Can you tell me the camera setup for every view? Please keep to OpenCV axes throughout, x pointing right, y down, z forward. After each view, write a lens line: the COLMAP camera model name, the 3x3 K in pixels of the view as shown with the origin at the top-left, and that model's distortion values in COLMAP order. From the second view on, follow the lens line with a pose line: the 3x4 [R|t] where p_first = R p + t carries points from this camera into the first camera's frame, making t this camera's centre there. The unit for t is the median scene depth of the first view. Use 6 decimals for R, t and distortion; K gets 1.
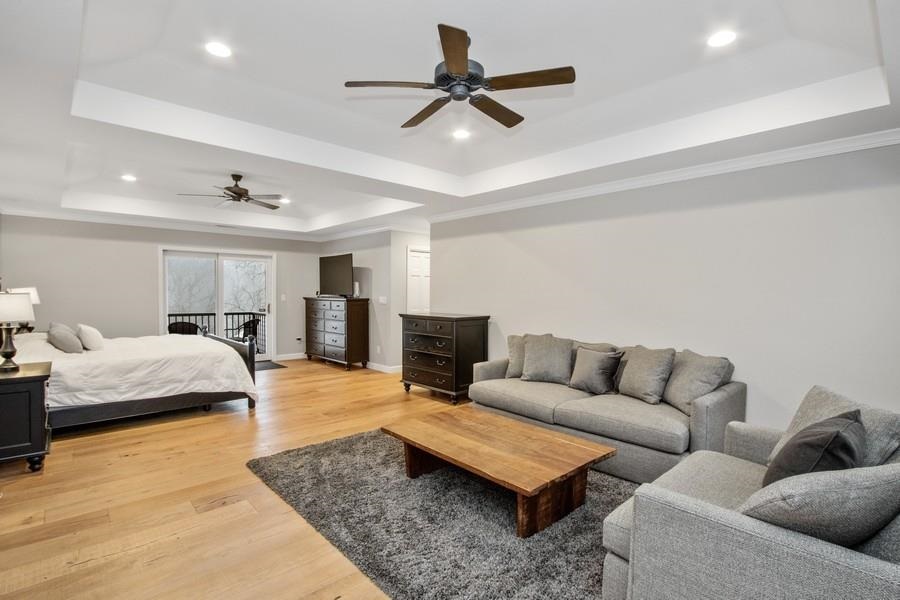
lens RADIAL K [[433.0, 0, 450.0], [0, 433.0, 300.0], [0, 0, 1]] dist [0.000071, 0.000009]
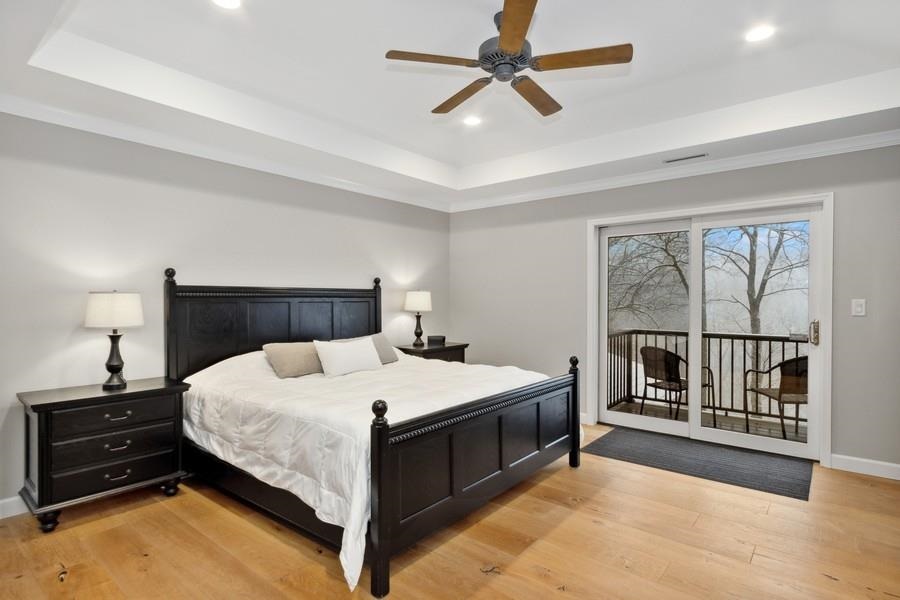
lens RADIAL K [[483.9, 0, 450.0], [0, 483.9, 300.0], [0, 0, 1]] dist [-0.002616, -0.000162]
pose [[0.139565, -0.004769, -0.990201, -0.031022], [-0.016881, 0.999832, -0.007195, -0.003290], [0.990069, 0.017720, 0.139461, 1.055371]]
